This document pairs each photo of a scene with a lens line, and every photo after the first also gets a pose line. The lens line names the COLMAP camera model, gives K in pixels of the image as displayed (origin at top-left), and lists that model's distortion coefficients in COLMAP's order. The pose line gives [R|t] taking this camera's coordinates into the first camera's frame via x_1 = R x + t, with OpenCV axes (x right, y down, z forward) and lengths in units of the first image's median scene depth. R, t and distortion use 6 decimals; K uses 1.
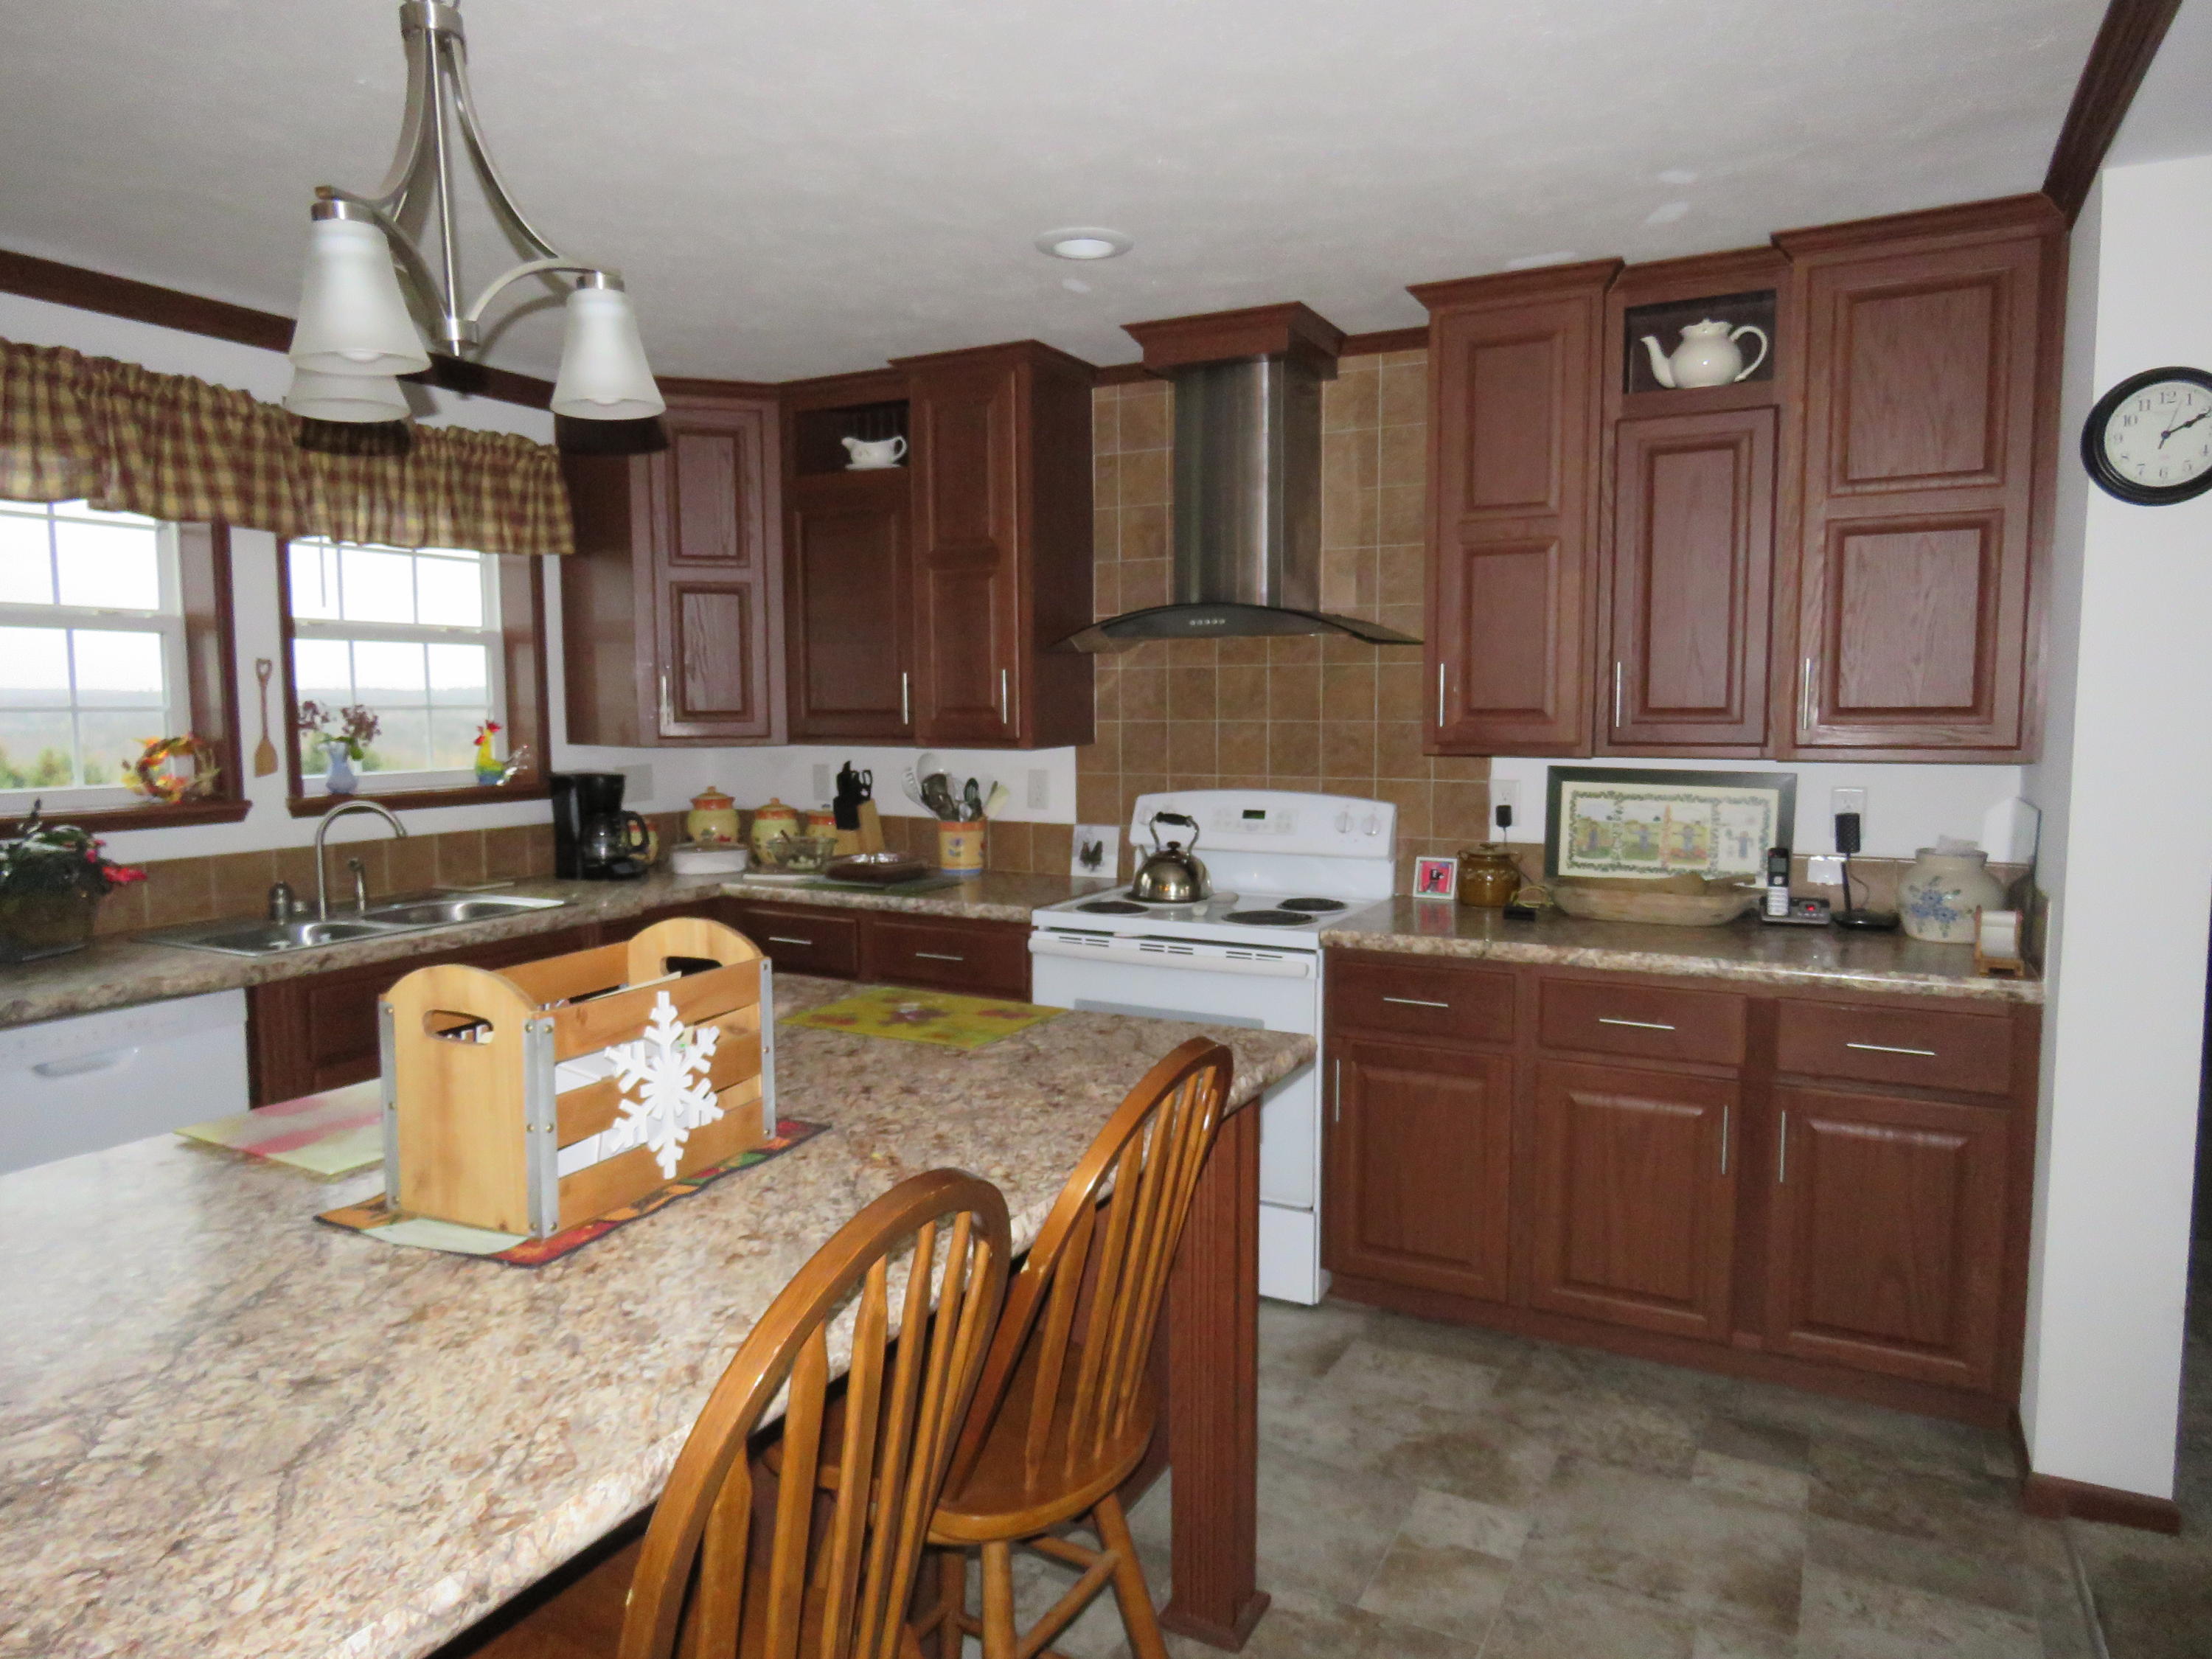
lens RADIAL K [[1405.1, 0, 1094.4], [0, 1405.1, 843.4], [0, 0, 1]] dist [-0.018104, 0.004057]
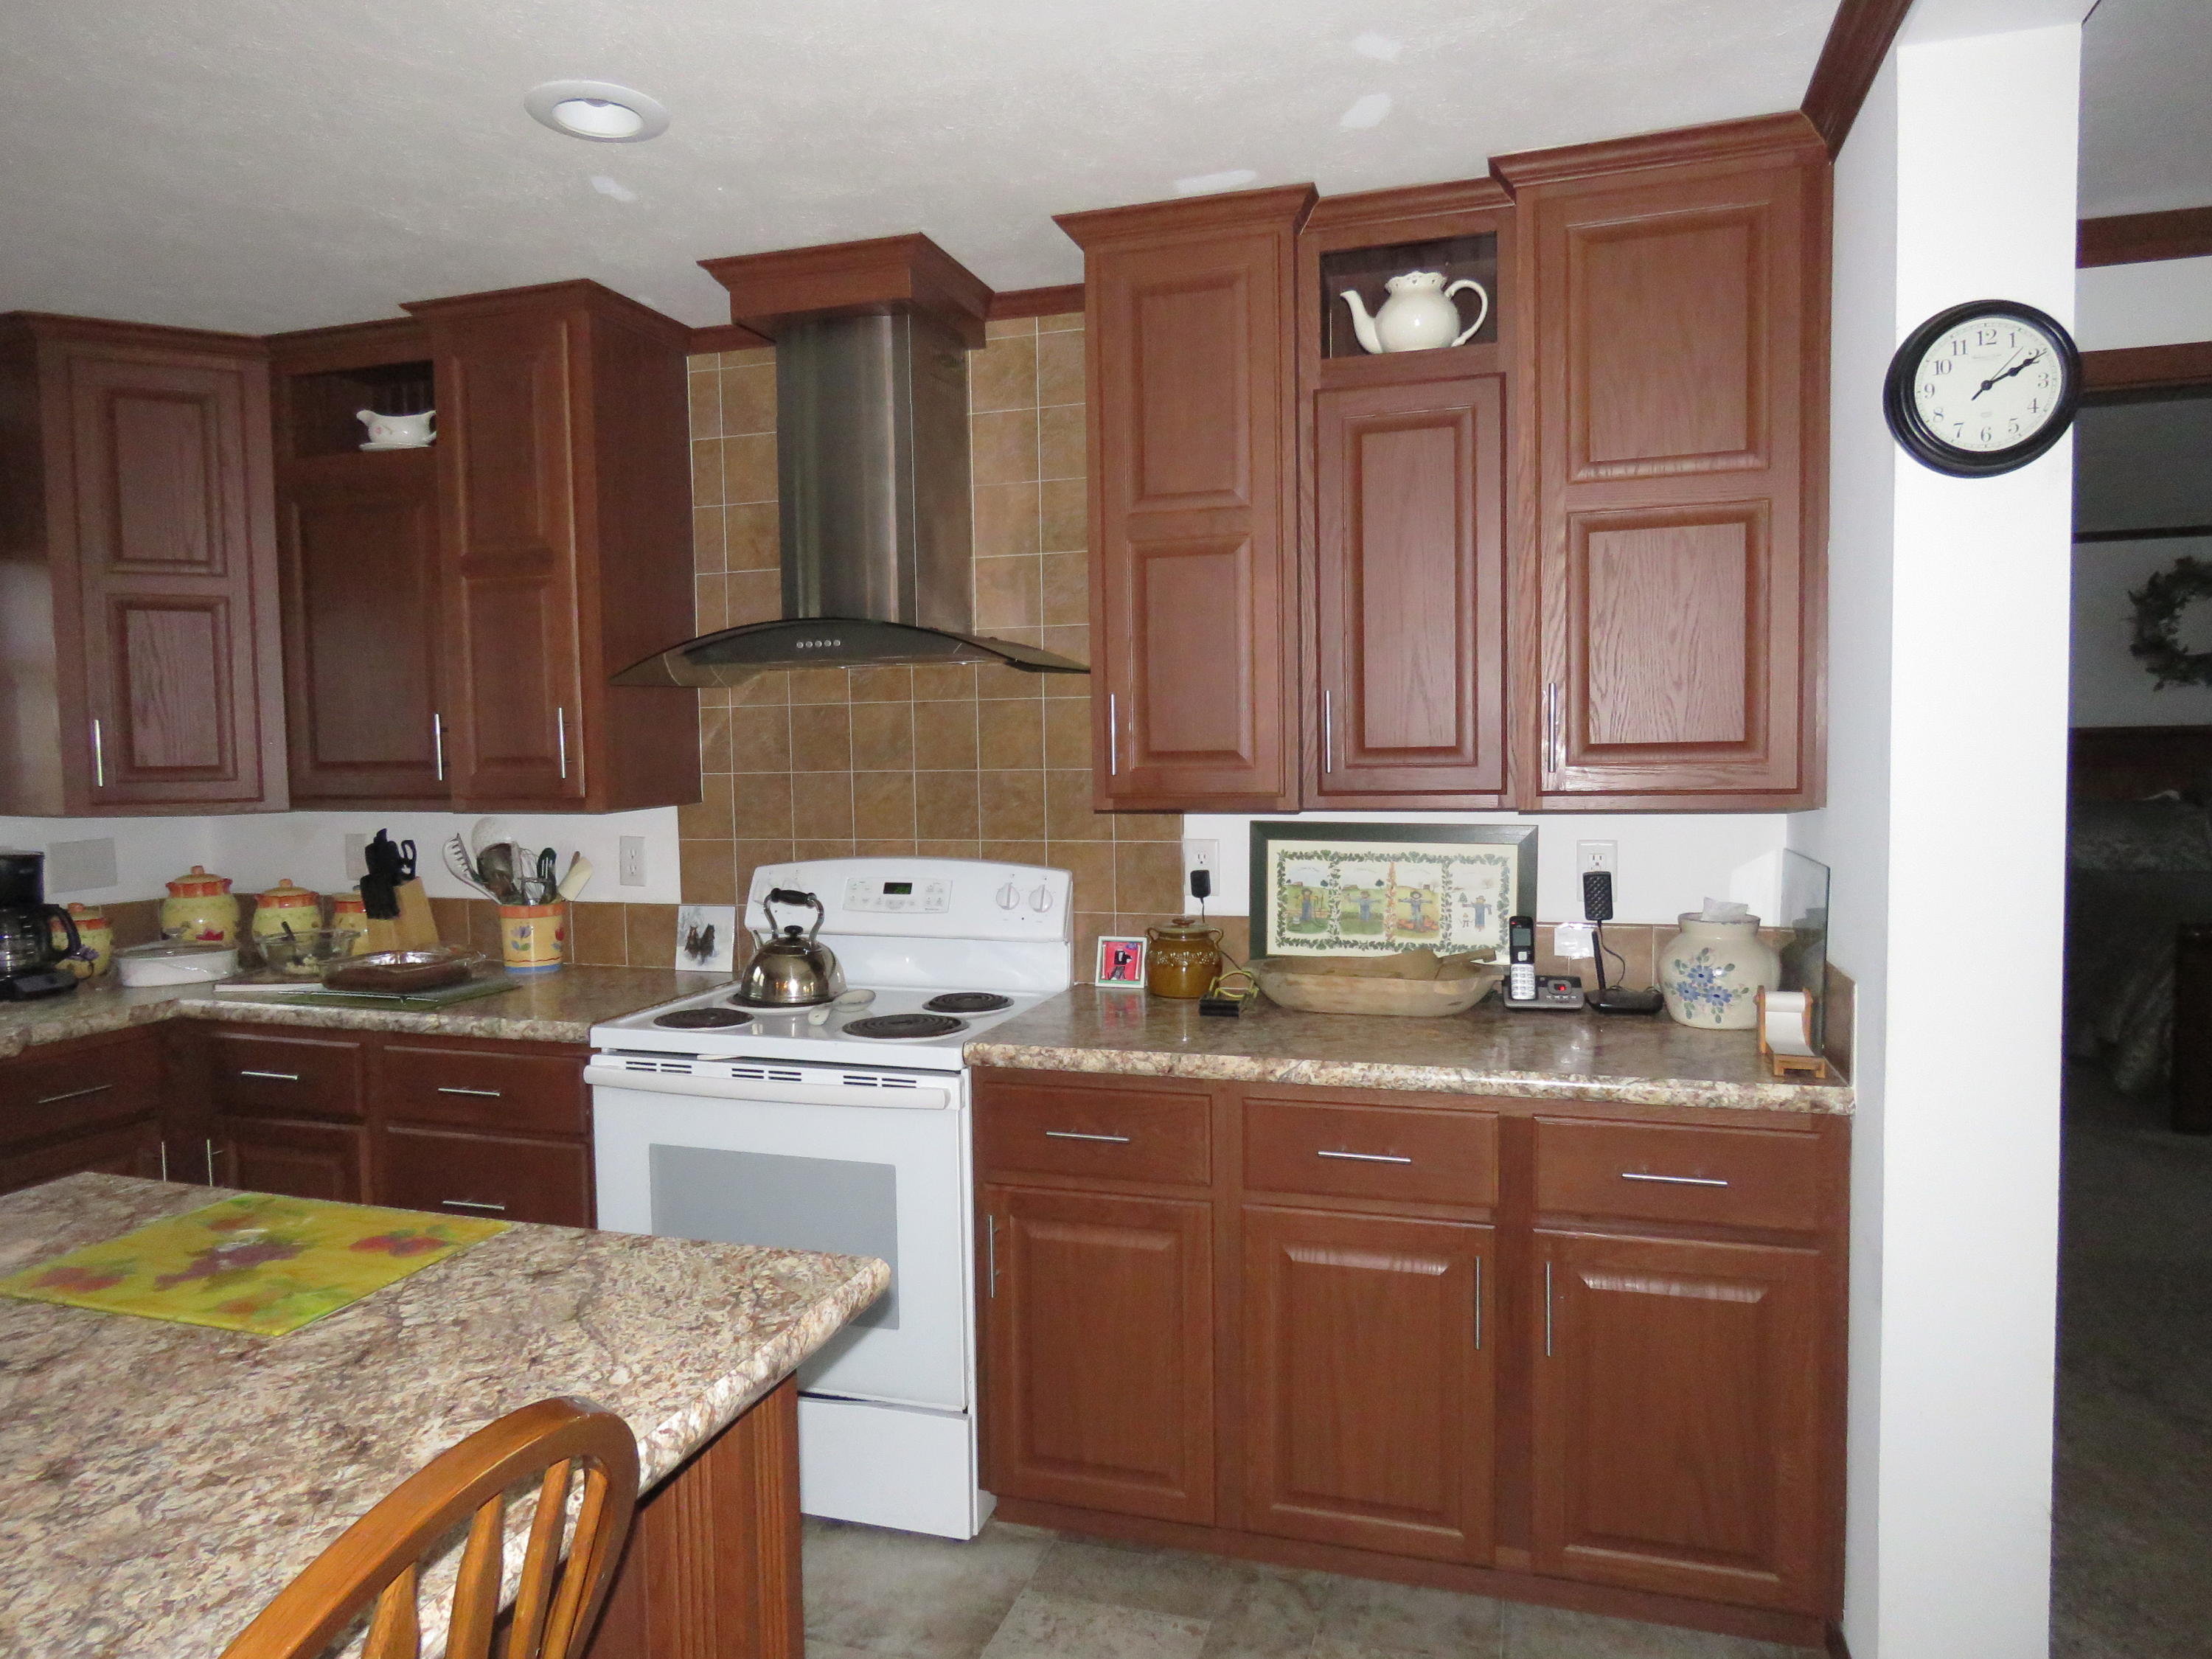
lens RADIAL K [[1405.1, 0, 1104.1], [0, 1405.1, 840.4], [0, 0, 1]] dist [-0.018104, 0.004057]
pose [[0.981936, -0.021249, 0.188014, 0.092318], [0.028497, 0.998948, -0.035932, -0.018450], [-0.187053, 0.040641, 0.981509, 0.229703]]
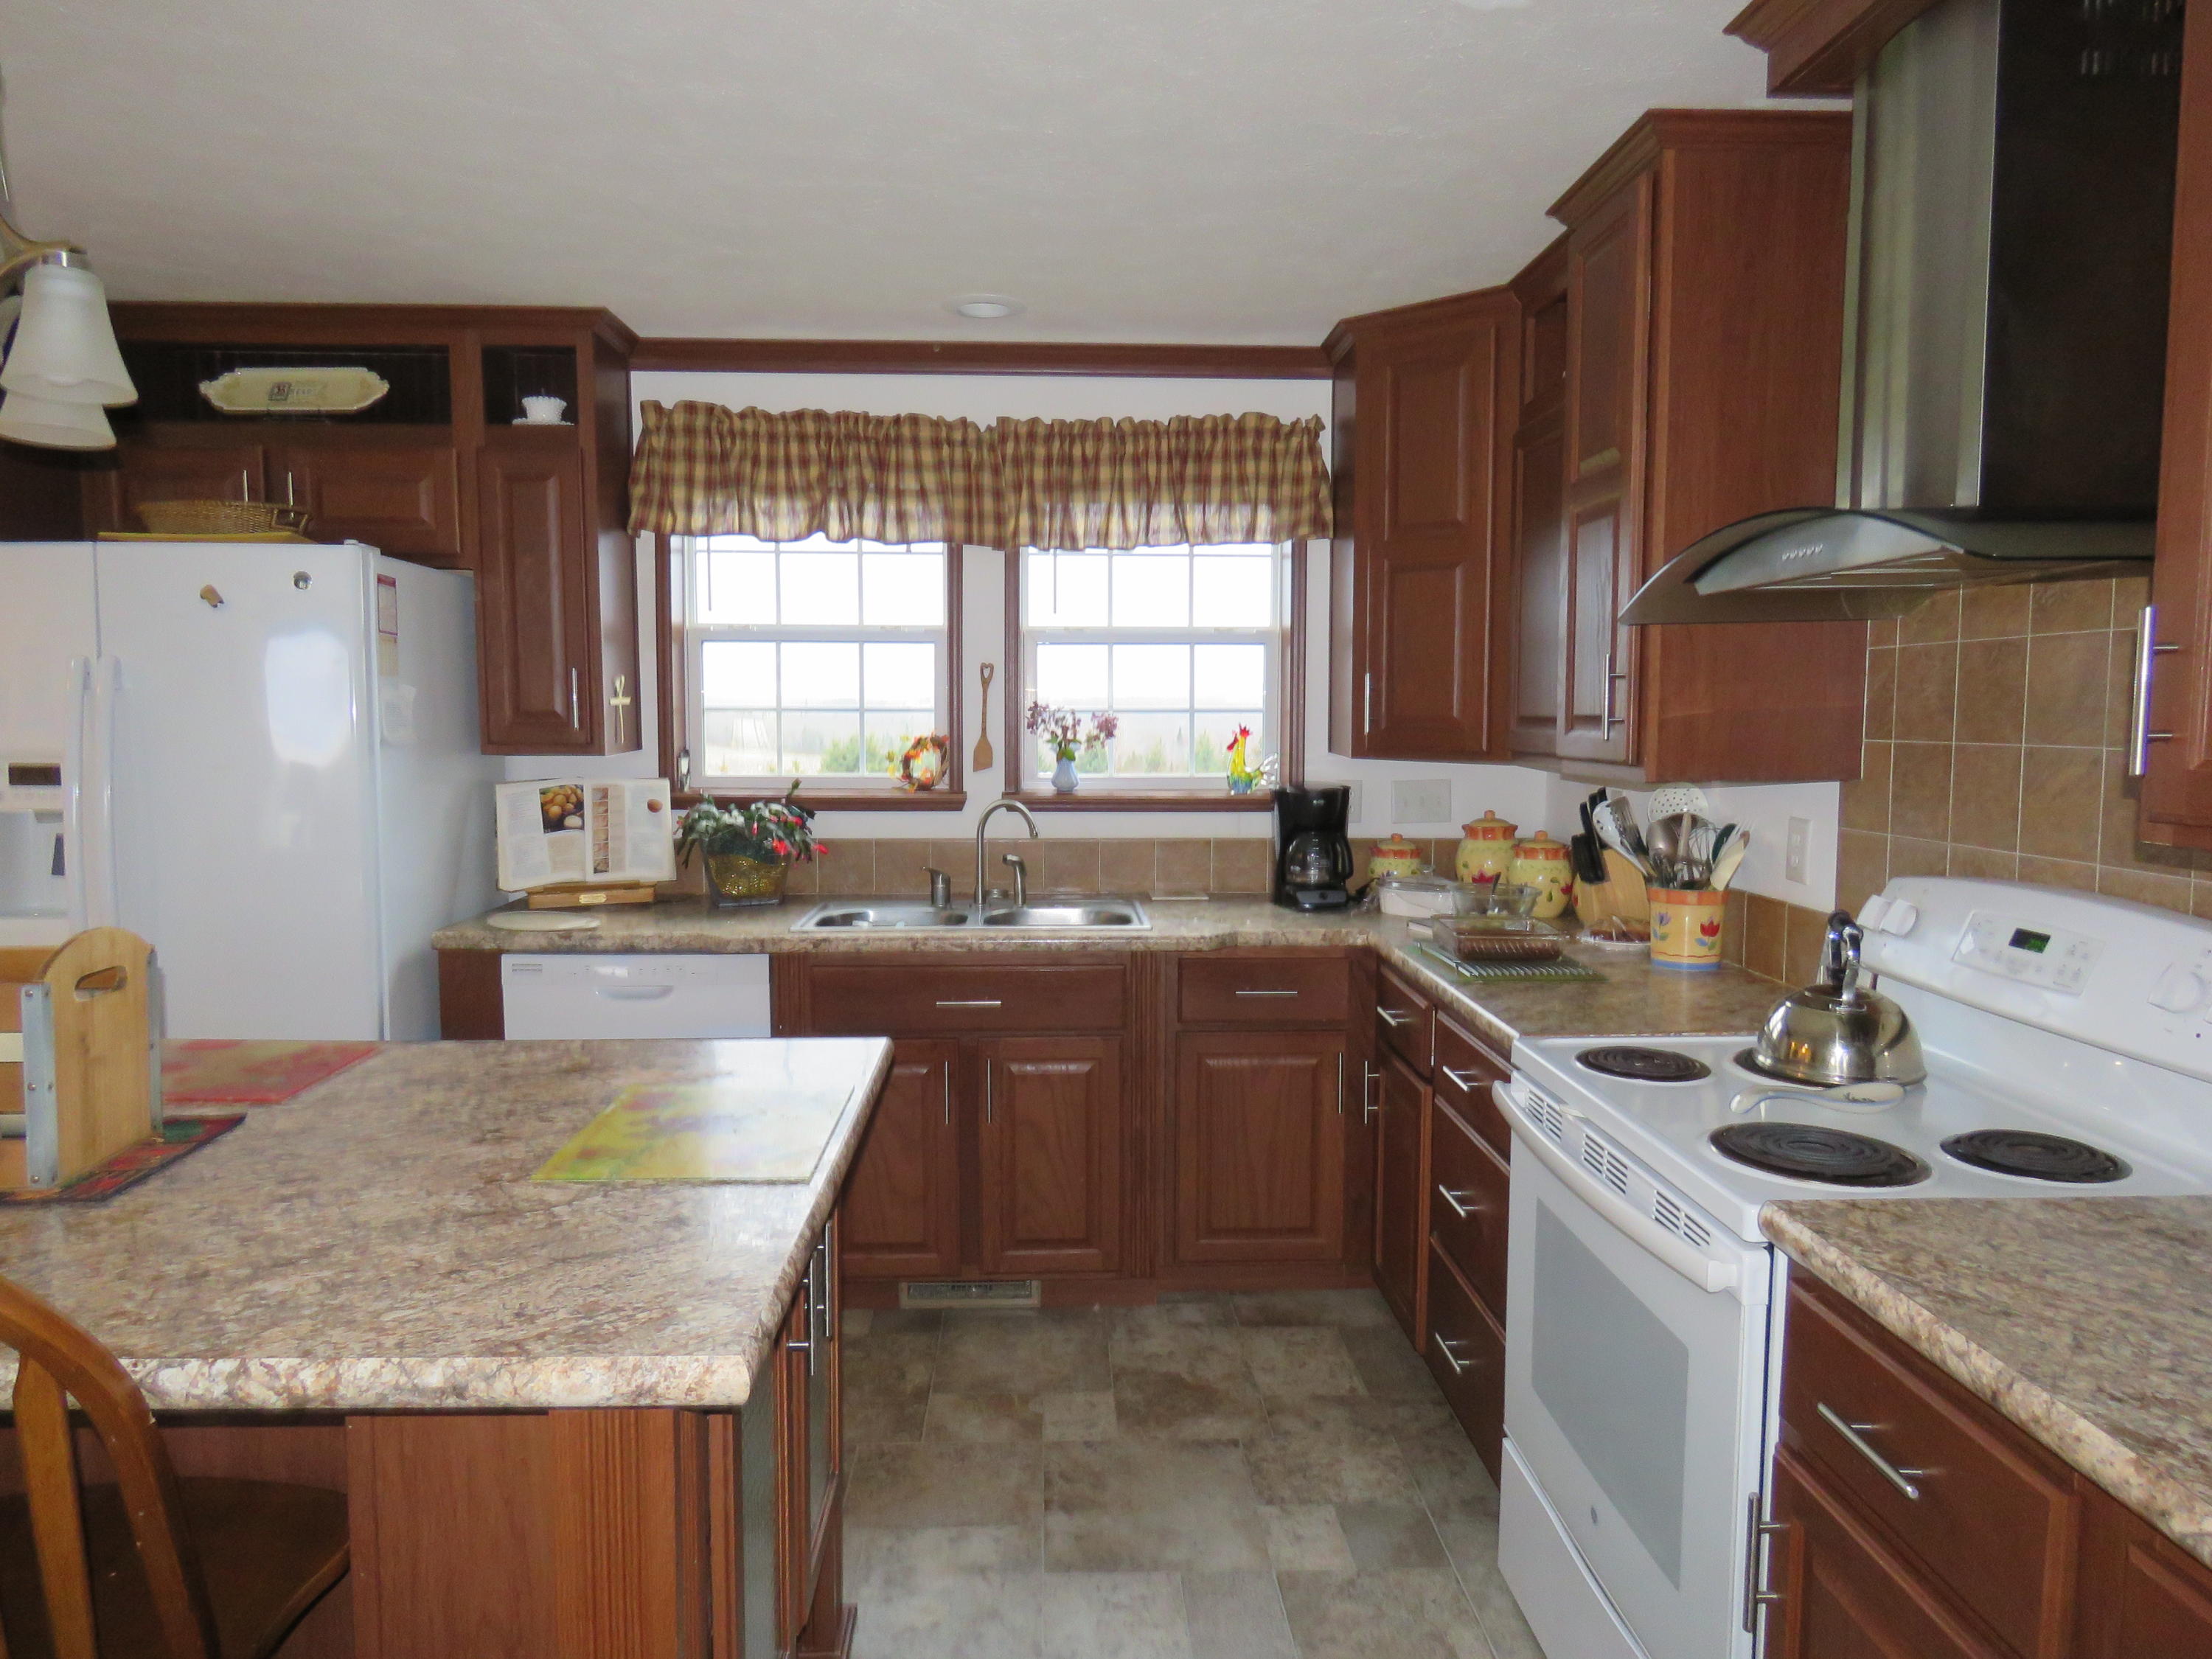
lens RADIAL K [[1405.1, 0, 1110.9], [0, 1405.1, 837.6], [0, 0, 1]] dist [-0.018104, 0.004057]
pose [[0.500333, 0.082403, -0.861903, 0.425503], [-0.090789, 0.994966, 0.042422, -0.055139], [0.861060, 0.057027, 0.505296, 0.564407]]
